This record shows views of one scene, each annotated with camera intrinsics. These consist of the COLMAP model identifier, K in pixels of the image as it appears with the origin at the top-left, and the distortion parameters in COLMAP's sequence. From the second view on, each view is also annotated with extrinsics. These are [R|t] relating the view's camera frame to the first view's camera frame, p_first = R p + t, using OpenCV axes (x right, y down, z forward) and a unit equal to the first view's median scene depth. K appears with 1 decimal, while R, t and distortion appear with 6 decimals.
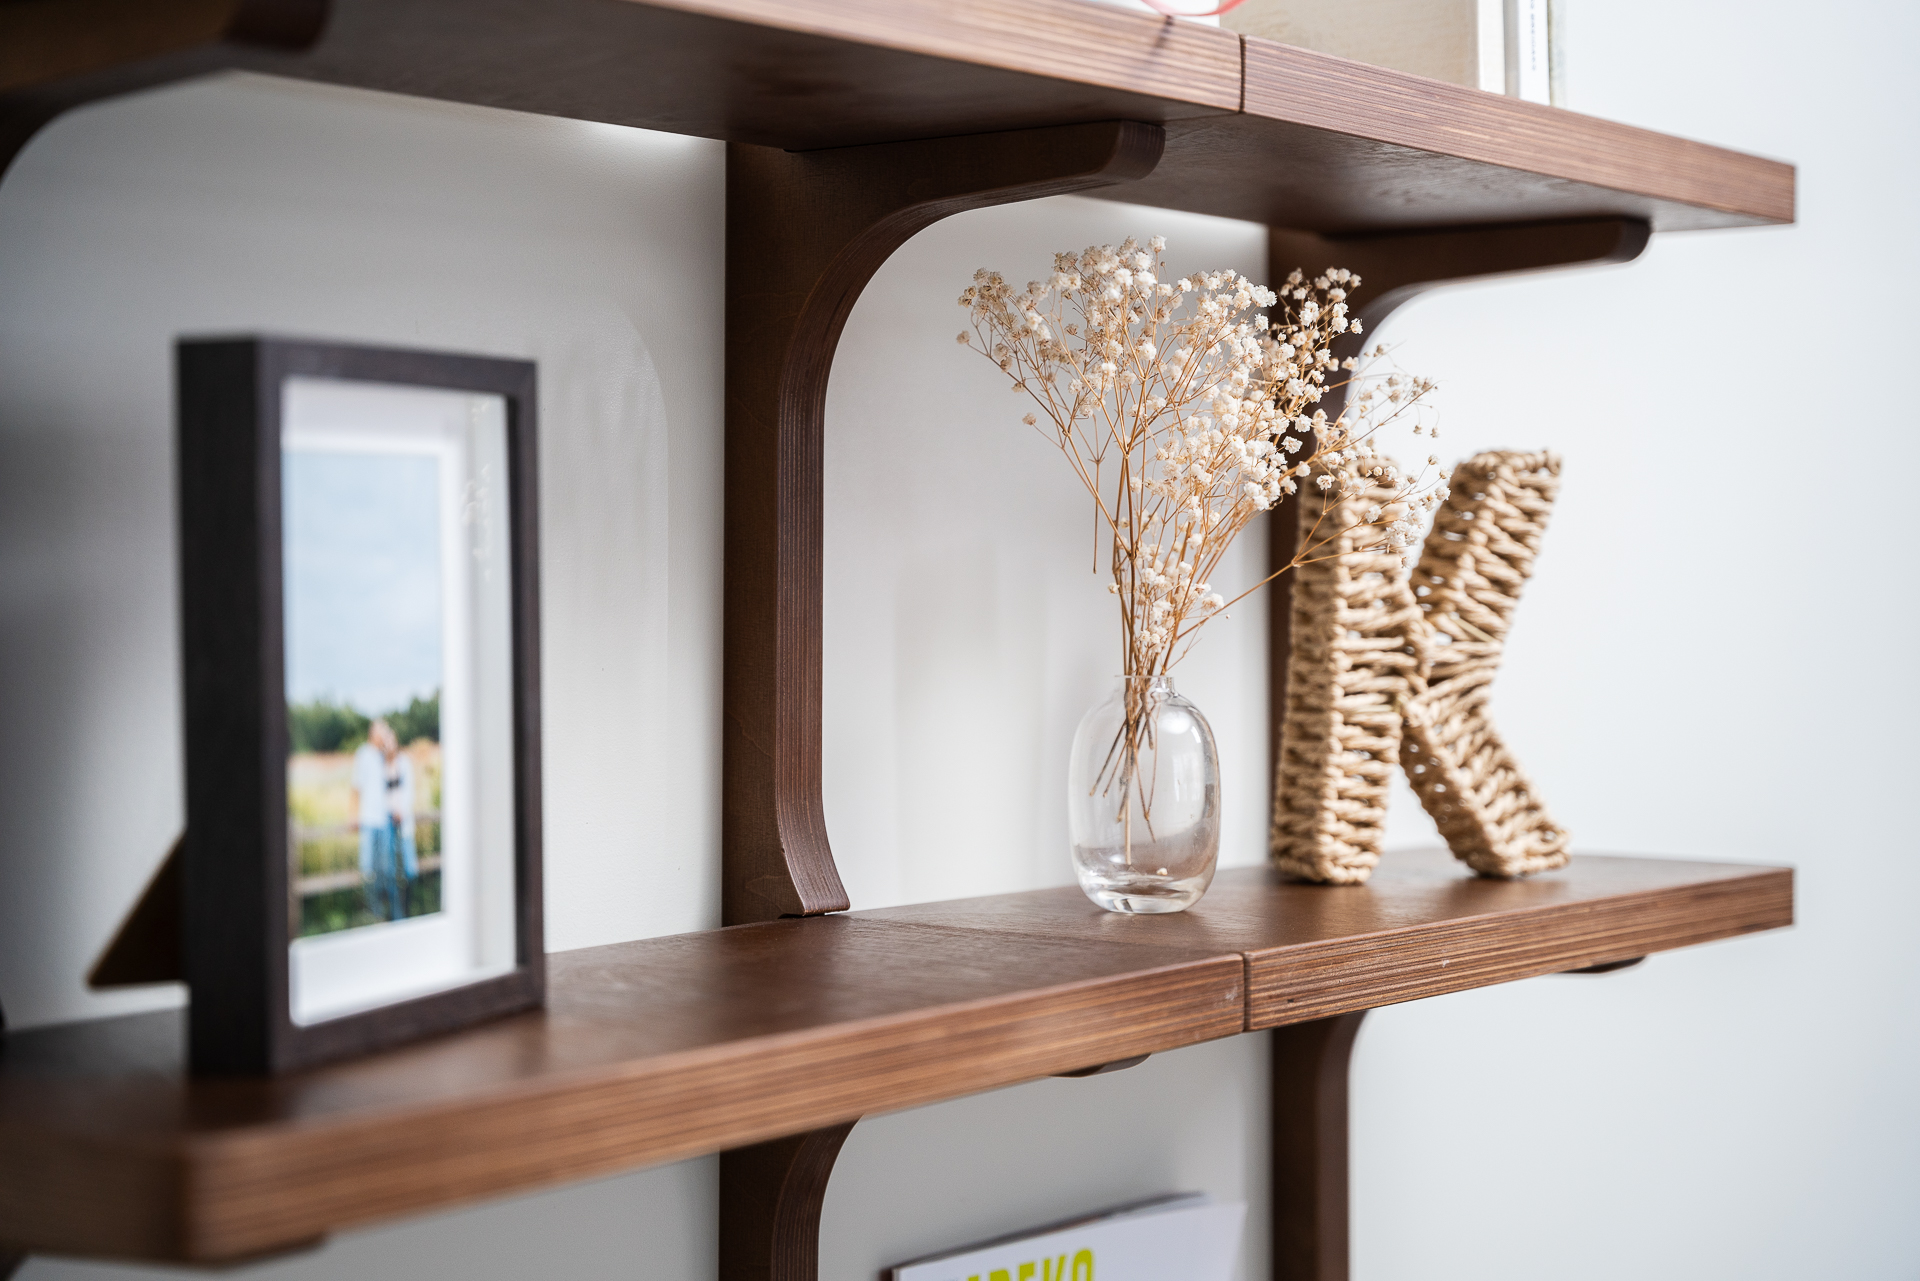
lens RADIAL K [[3379.5, 0, 913.5], [0, 3379.5, 636.2], [0, 0, 1]] dist [-0.009425, -0.107938]
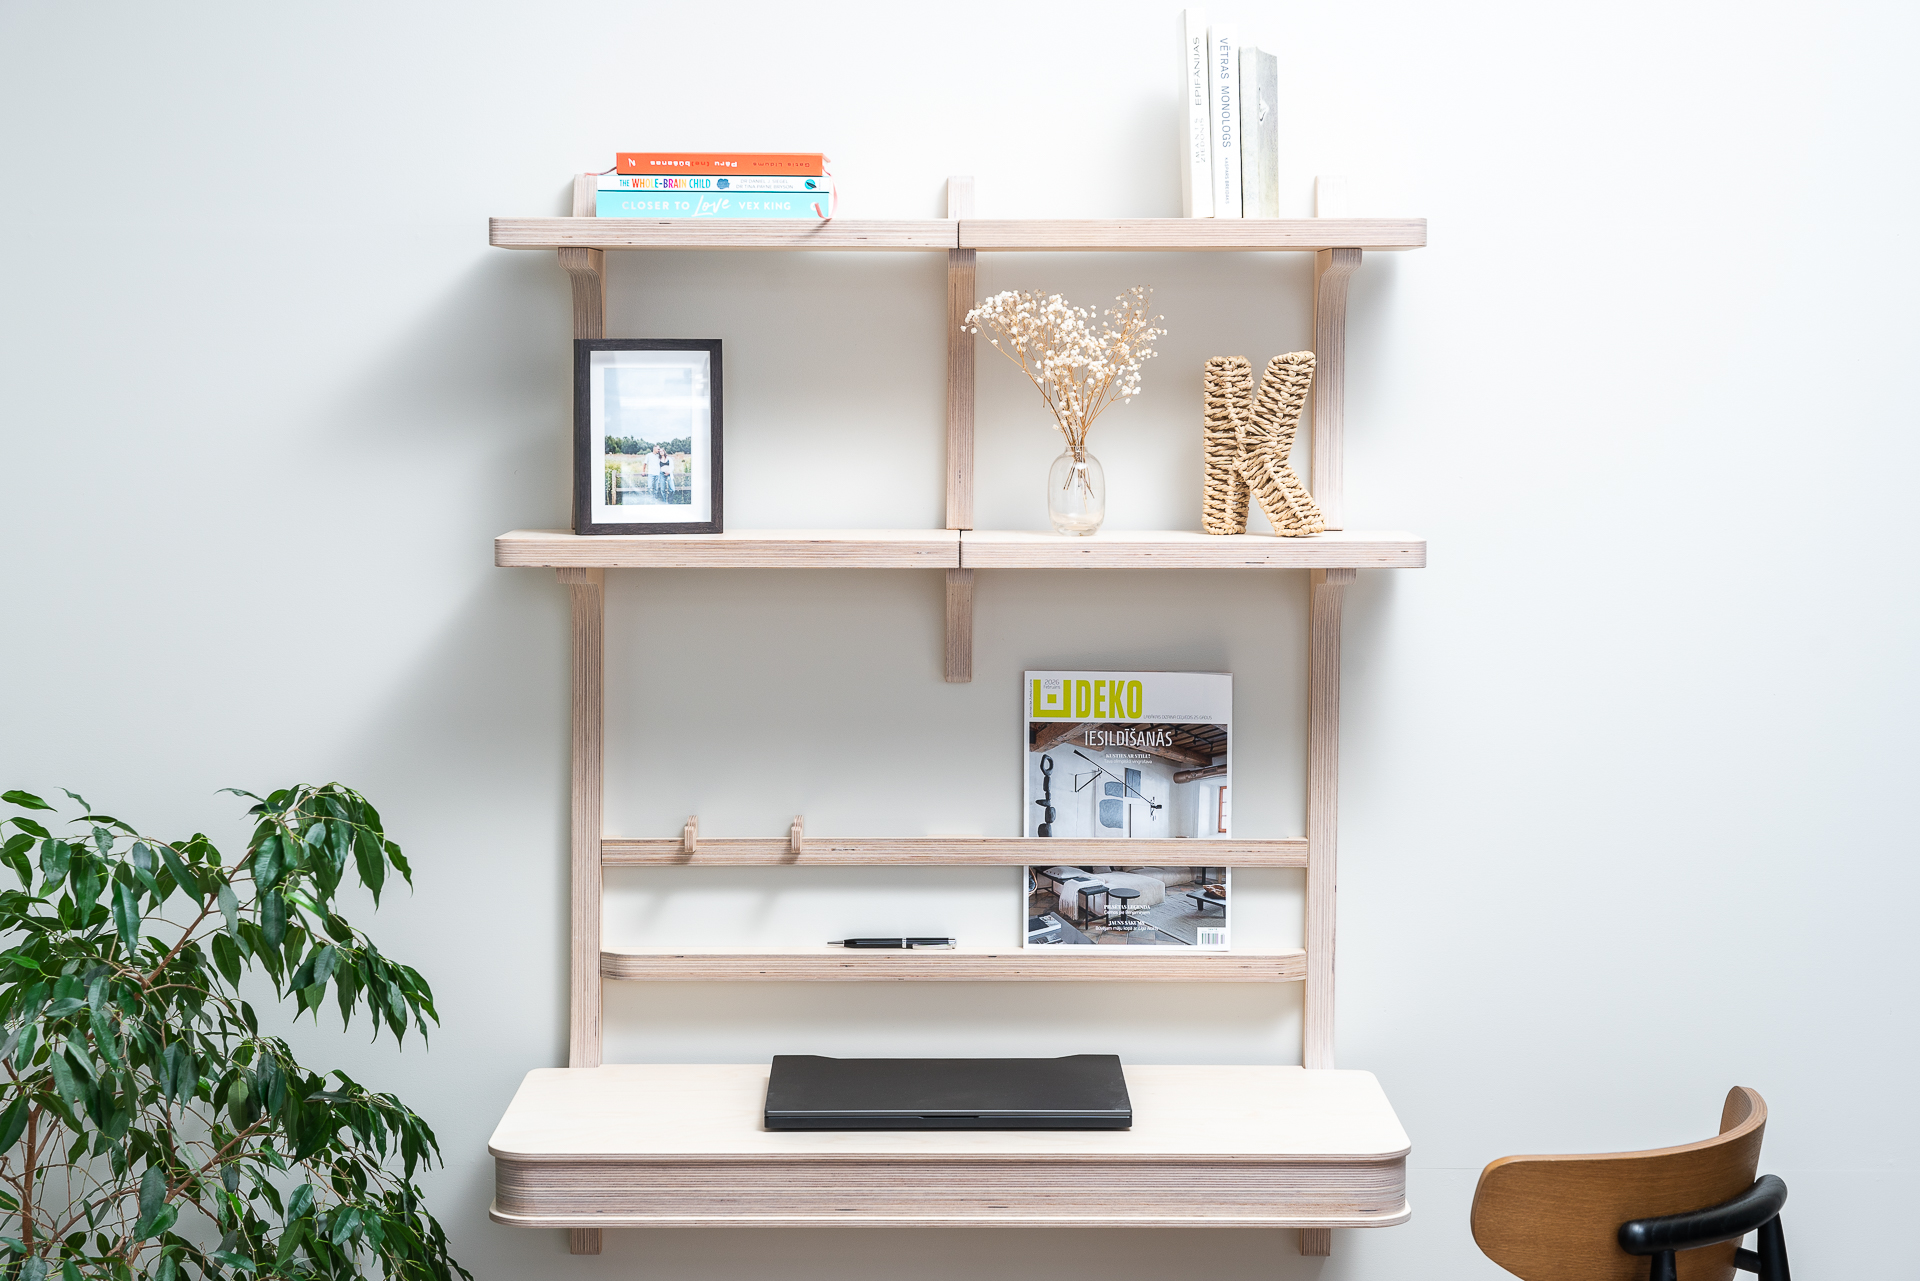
lens RADIAL K [[3399.6, 0, 751.1], [0, 3399.6, 639.6], [0, 0, 1]] dist [-0.061298, 0.071749]
pose [[0.582625, 0.057338, -0.810716, 2.659416], [-0.018475, 0.998185, 0.057319, 0.021228], [0.812531, -0.018418, 0.582627, -0.938298]]
